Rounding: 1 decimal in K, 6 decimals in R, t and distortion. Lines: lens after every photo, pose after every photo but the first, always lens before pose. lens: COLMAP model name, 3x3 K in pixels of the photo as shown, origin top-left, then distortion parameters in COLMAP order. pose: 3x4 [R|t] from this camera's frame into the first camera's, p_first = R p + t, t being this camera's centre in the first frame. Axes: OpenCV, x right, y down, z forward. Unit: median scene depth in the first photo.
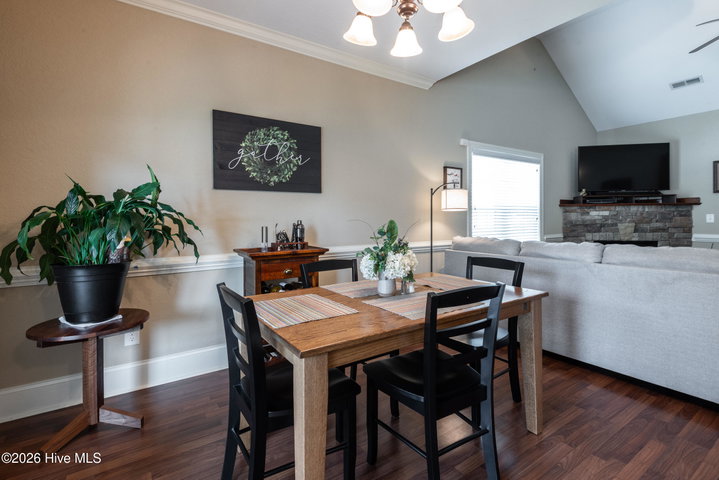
lens RADIAL K [[342.6, 0, 363.0], [0, 342.6, 222.0], [0, 0, 1]] dist [0.034986, -0.021986]
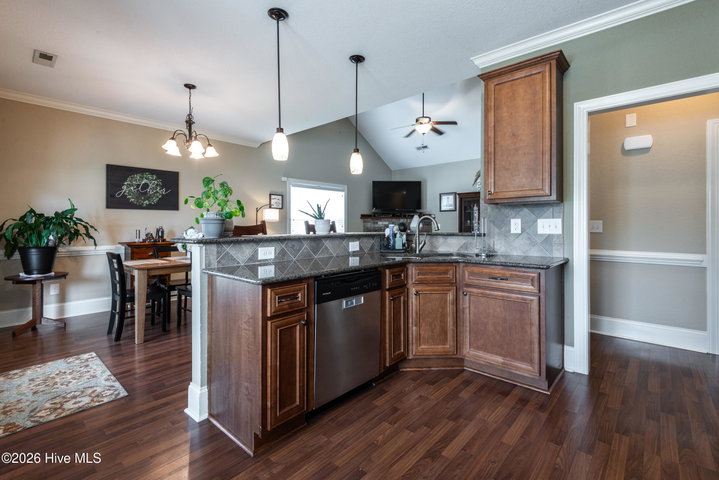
lens RADIAL K [[330.4, 0, 357.6], [0, 330.4, 225.8], [0, 0, 1]] dist [-0.001471, -0.000783]
pose [[0.971949, 0.005178, 0.235133, 0.354477], [-0.003106, 0.999953, -0.009182, 0.003883], [-0.235170, 0.008195, 0.971920, -0.795381]]
